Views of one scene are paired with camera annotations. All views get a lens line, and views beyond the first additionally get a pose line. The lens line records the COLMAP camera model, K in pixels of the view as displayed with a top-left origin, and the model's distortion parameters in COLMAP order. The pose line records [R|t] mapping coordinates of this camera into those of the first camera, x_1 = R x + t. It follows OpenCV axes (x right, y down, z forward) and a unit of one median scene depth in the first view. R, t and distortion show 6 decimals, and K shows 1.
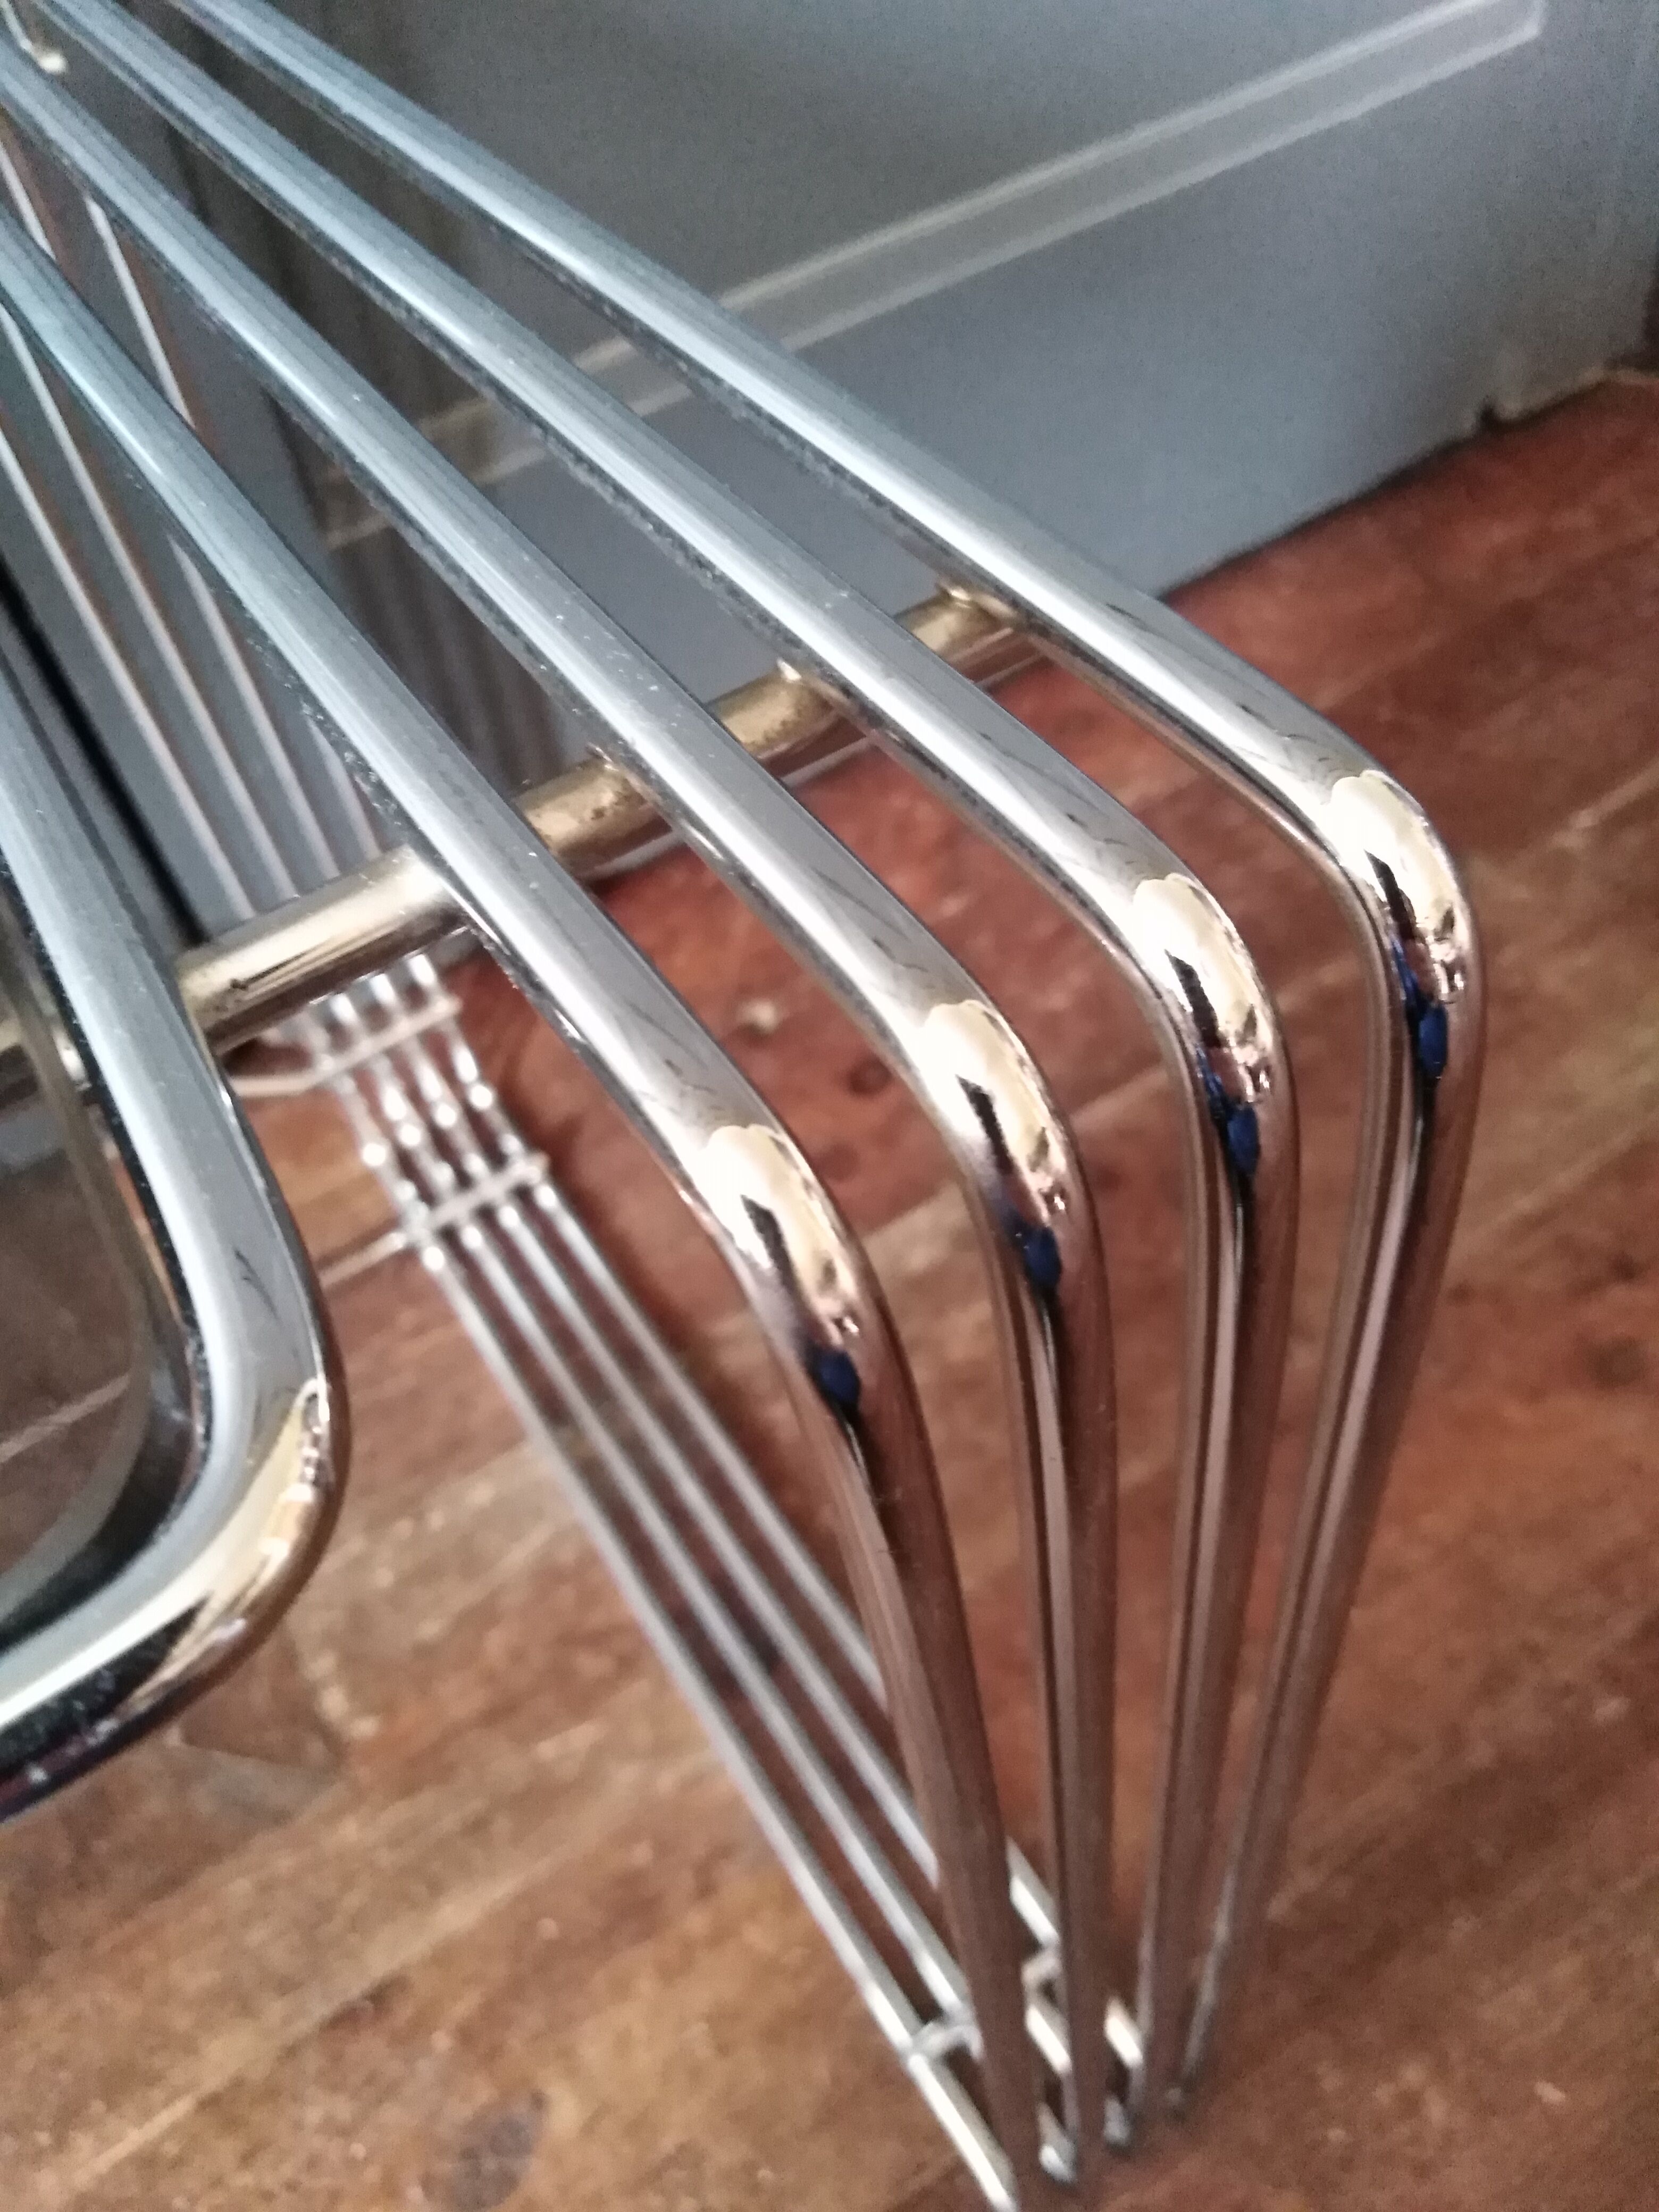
lens RADIAL K [[1727.3, 0, 834.3], [0, 1727.3, 1073.4], [0, 0, 1]] dist [-0.012233, 0.000681]
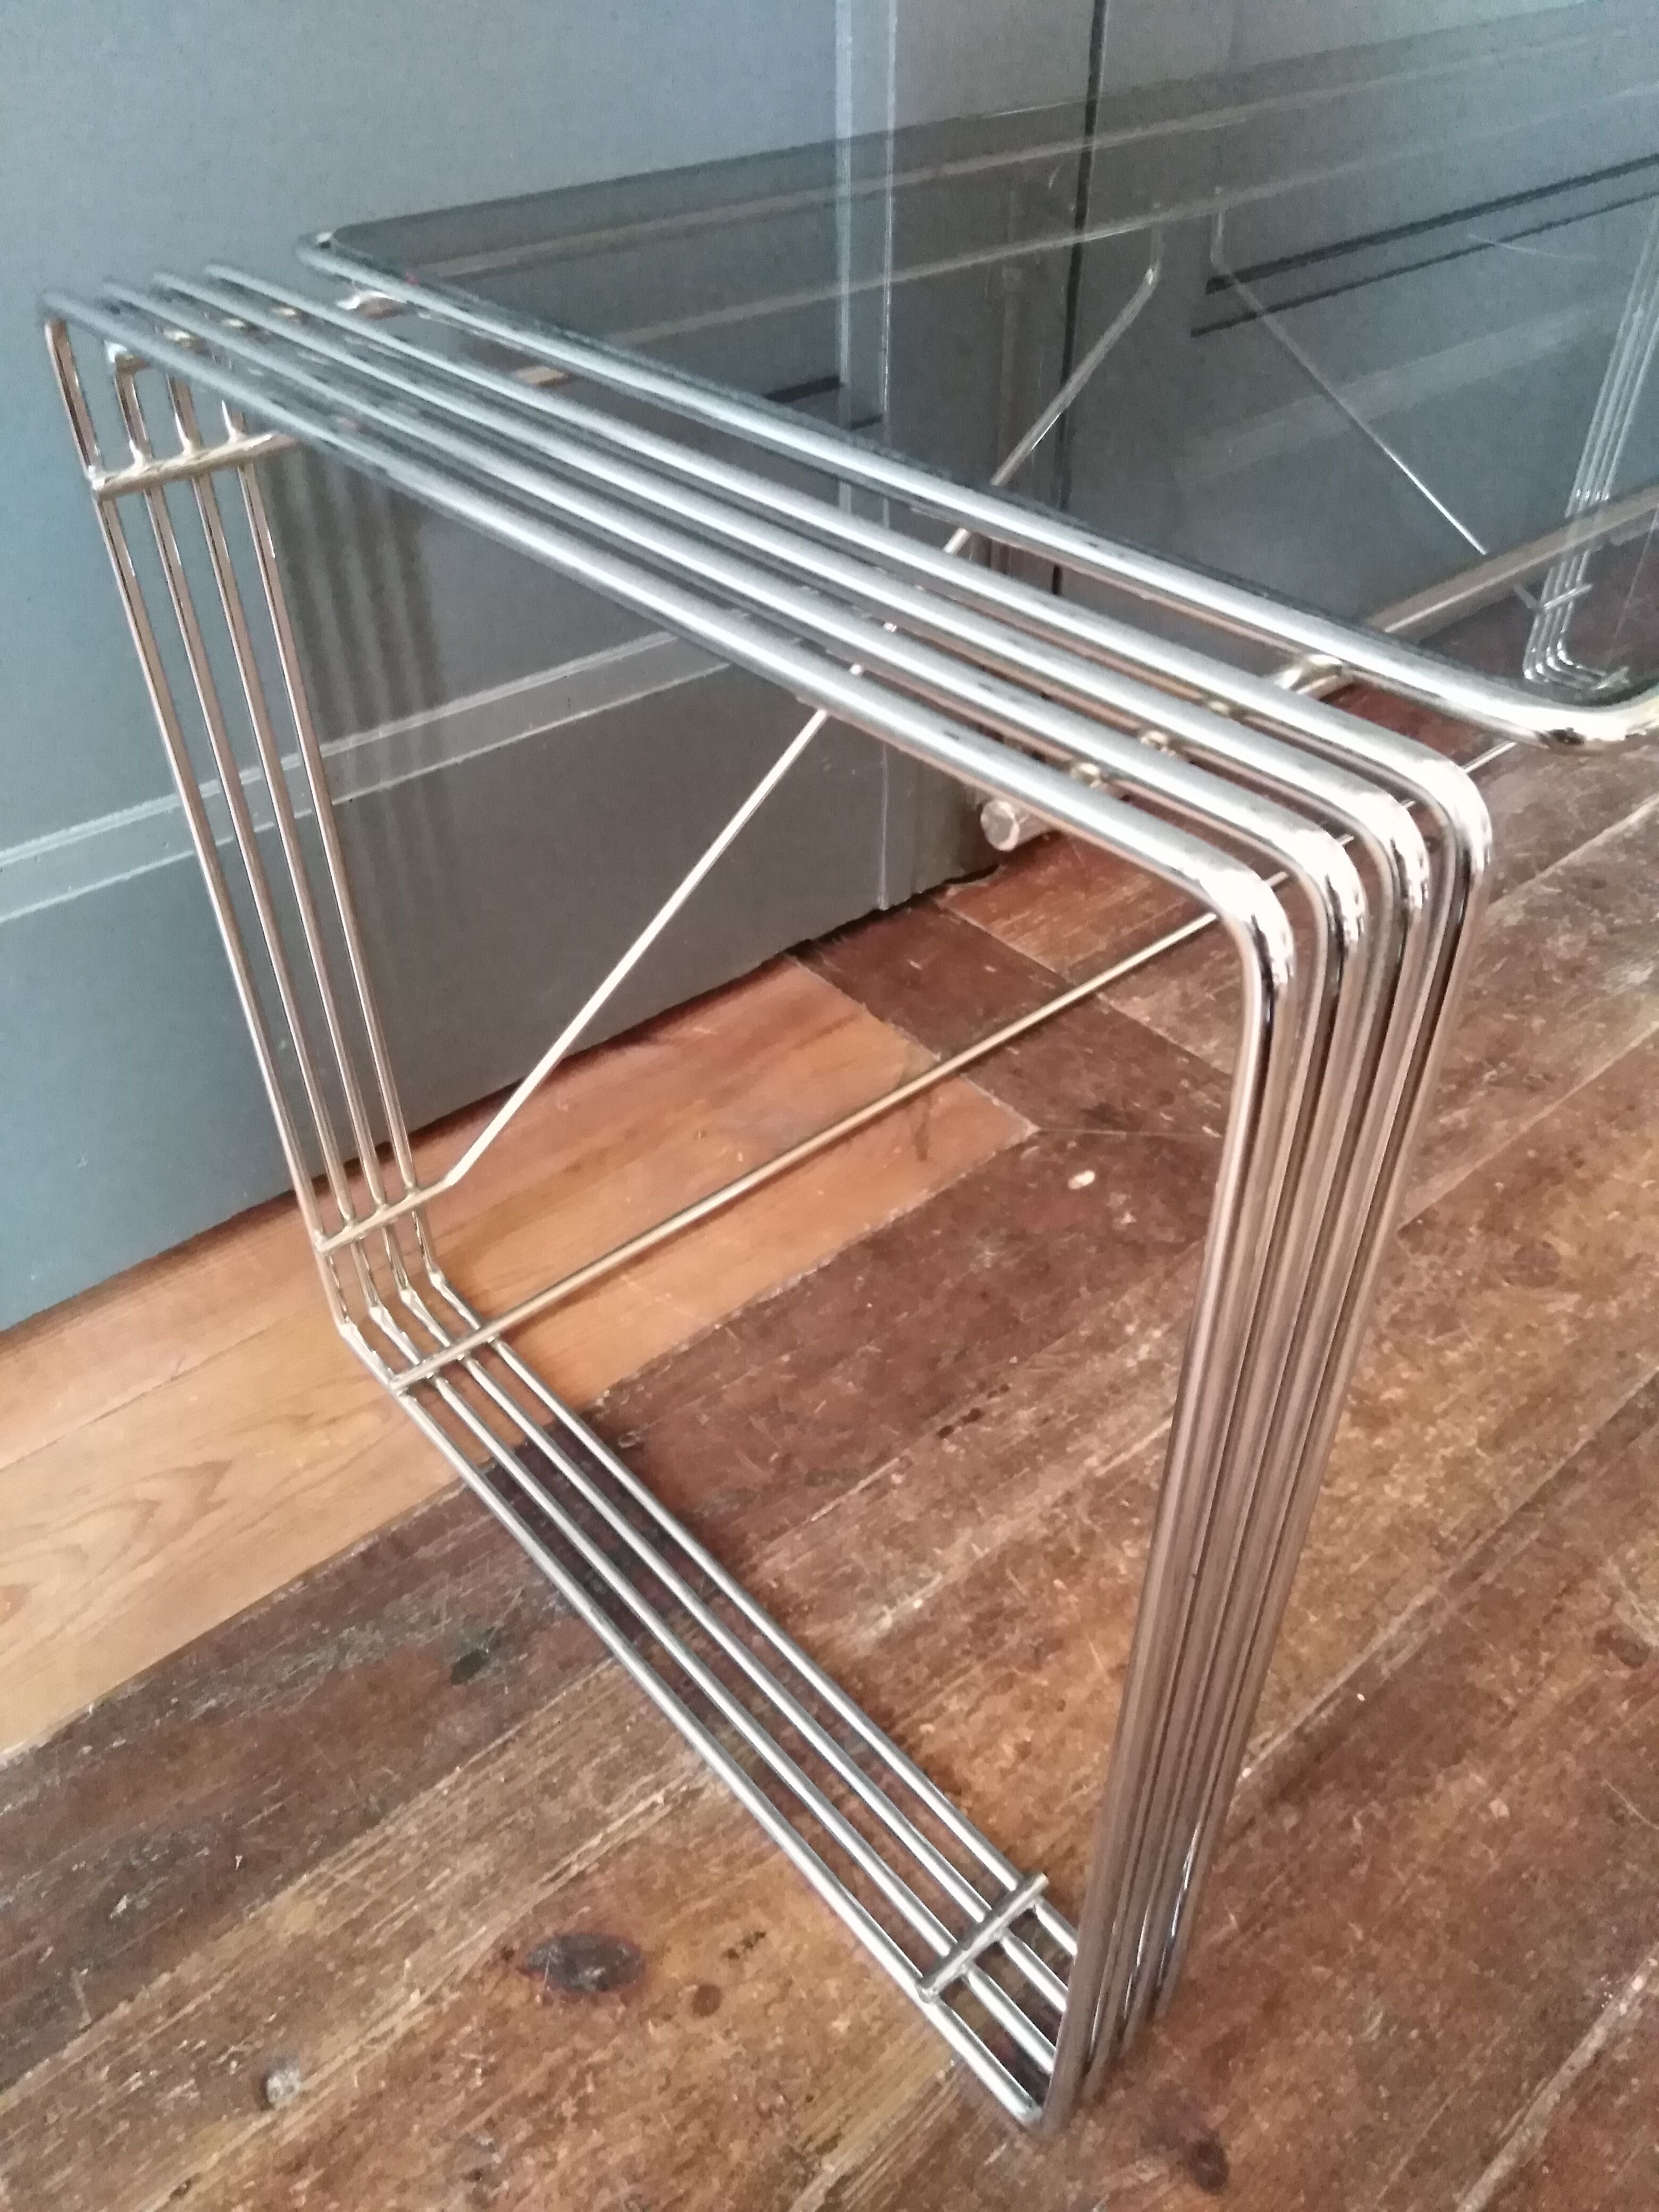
lens RADIAL K [[1640.5, 0, 827.9], [0, 1640.5, 1100.0], [0, 0, 1]] dist [0.057854, -0.112200]
pose [[0.984184, -0.004421, 0.177092, -1.110215], [0.035495, 0.984337, -0.172688, 0.666873], [-0.173555, 0.176243, 0.968926, -0.498396]]
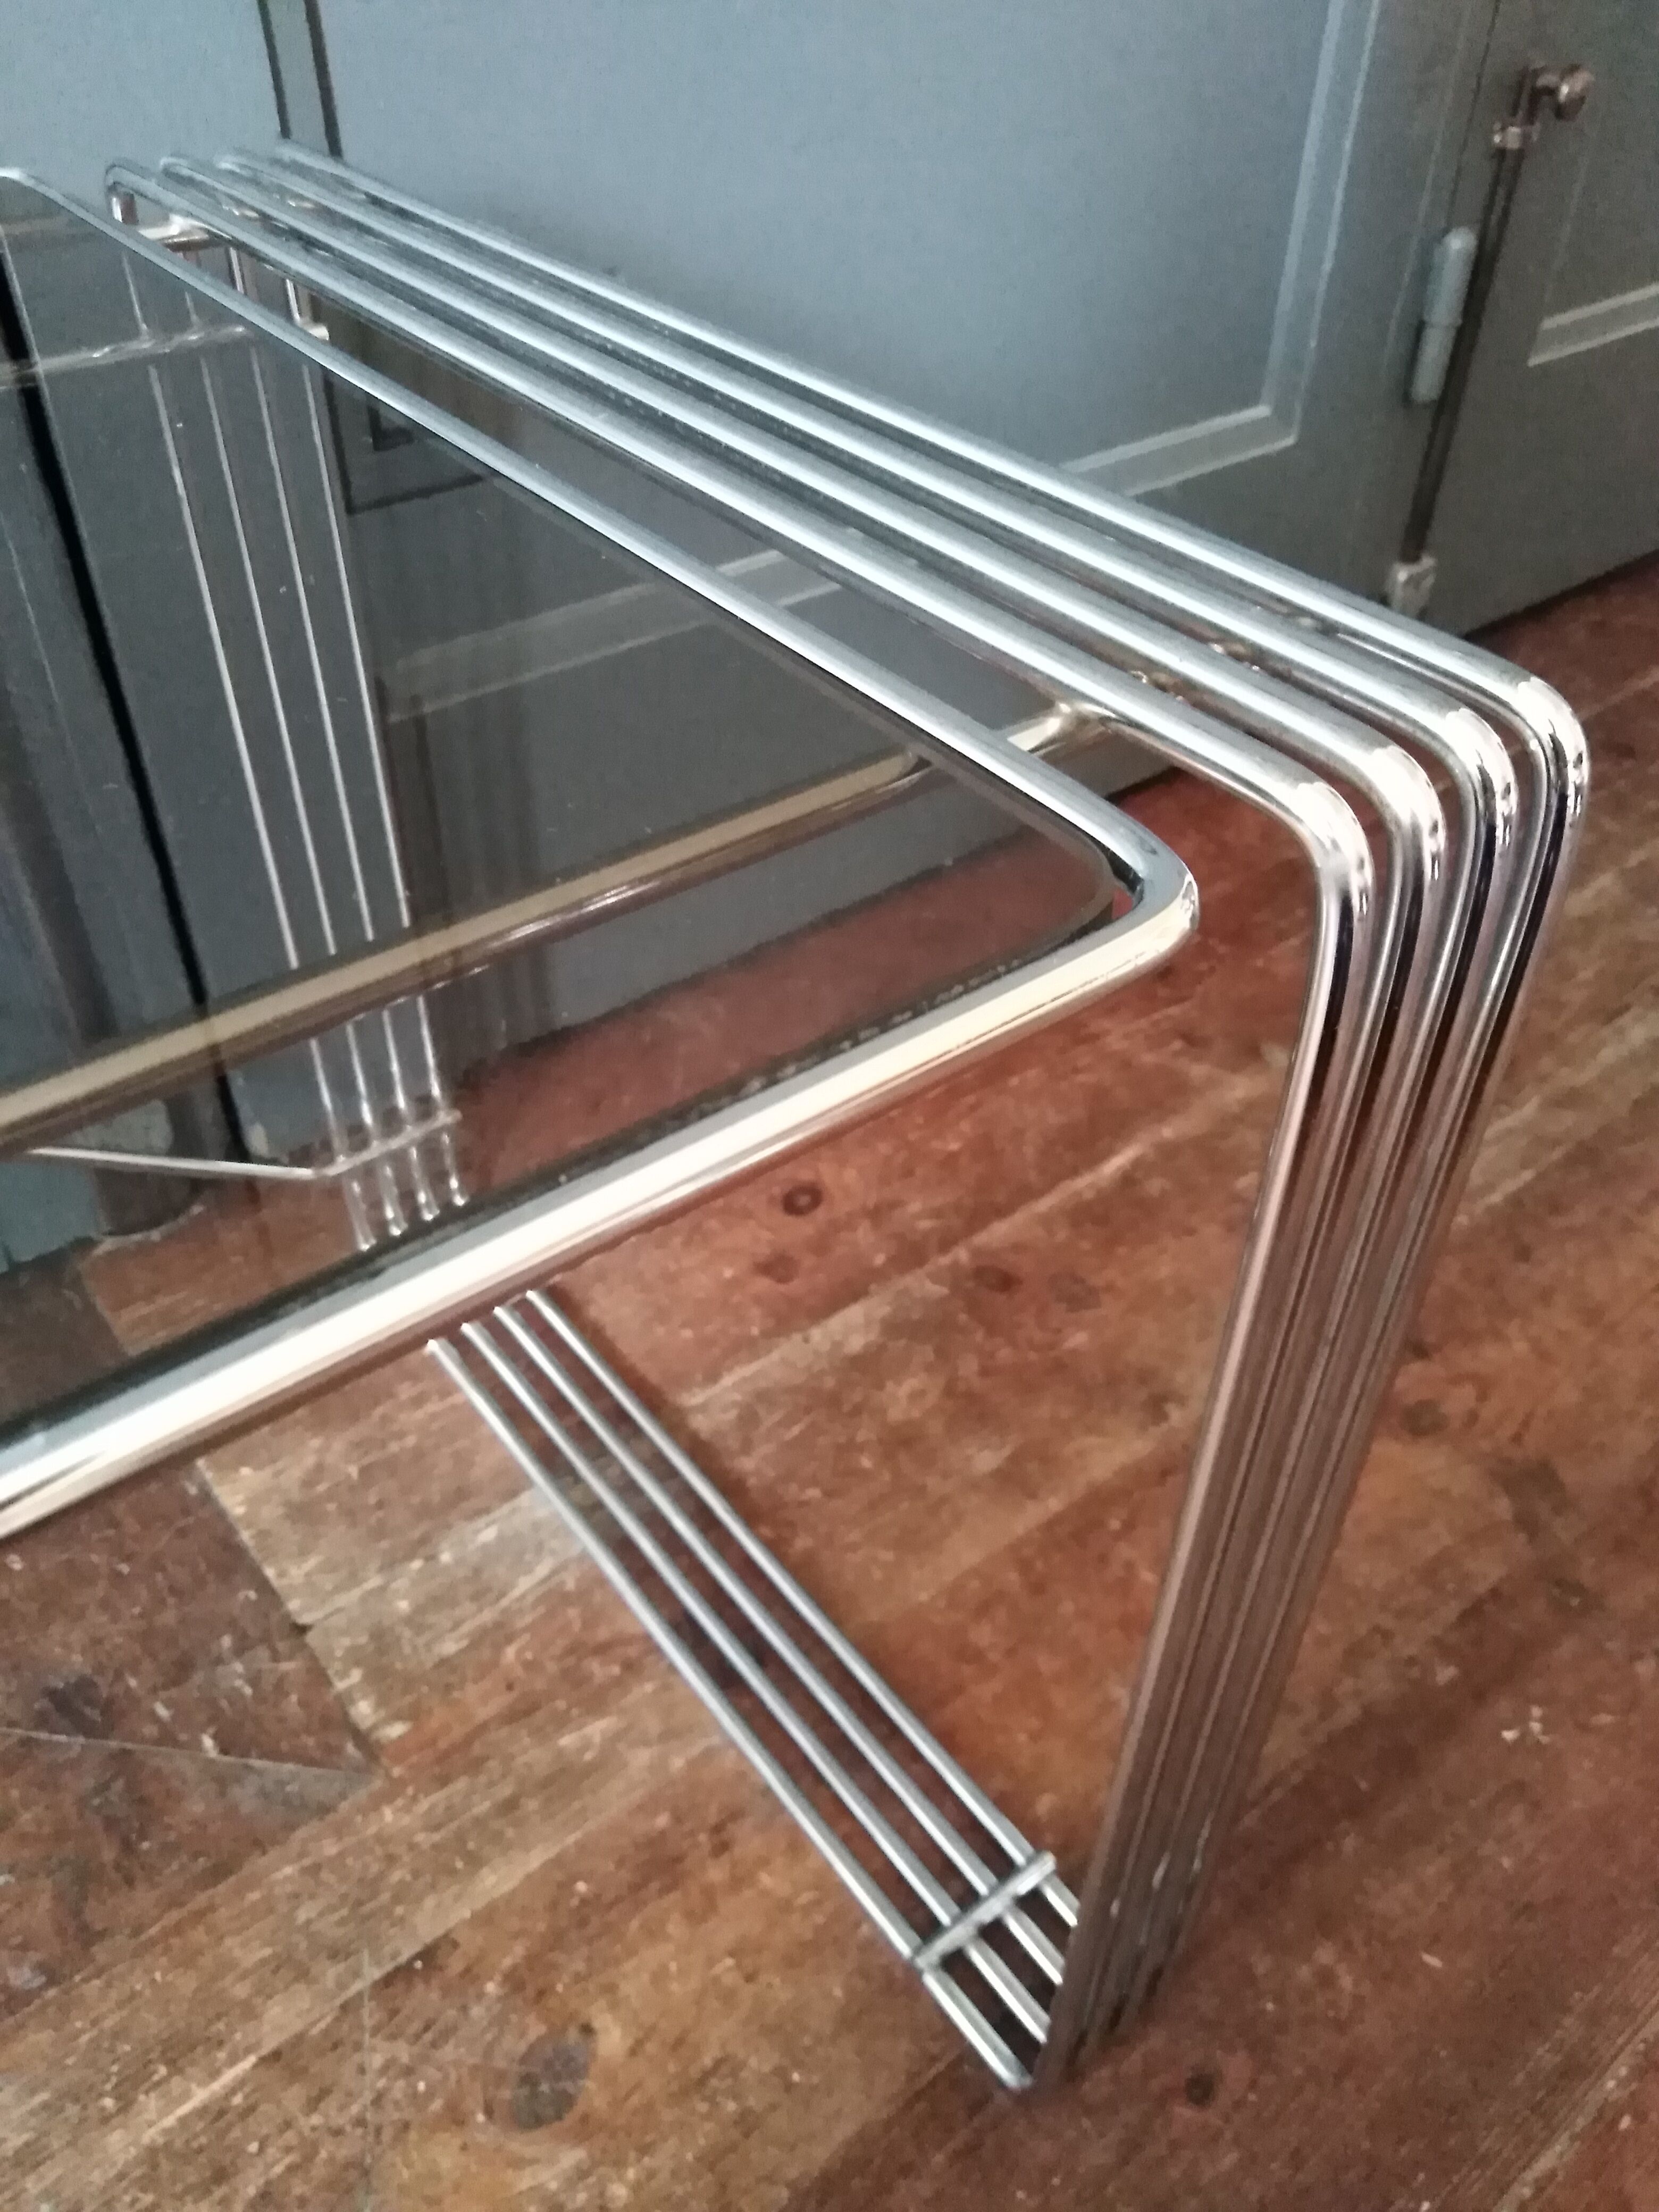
lens RADIAL K [[1666.7, 0, 829.5], [0, 1666.7, 1106.0], [0, 0, 1]] dist [0.007145, -0.000395]
pose [[0.986303, 0.038525, 0.160383, -0.199194], [-0.013597, 0.988022, -0.153710, 0.154567], [-0.164383, 0.149424, 0.975013, -0.168339]]
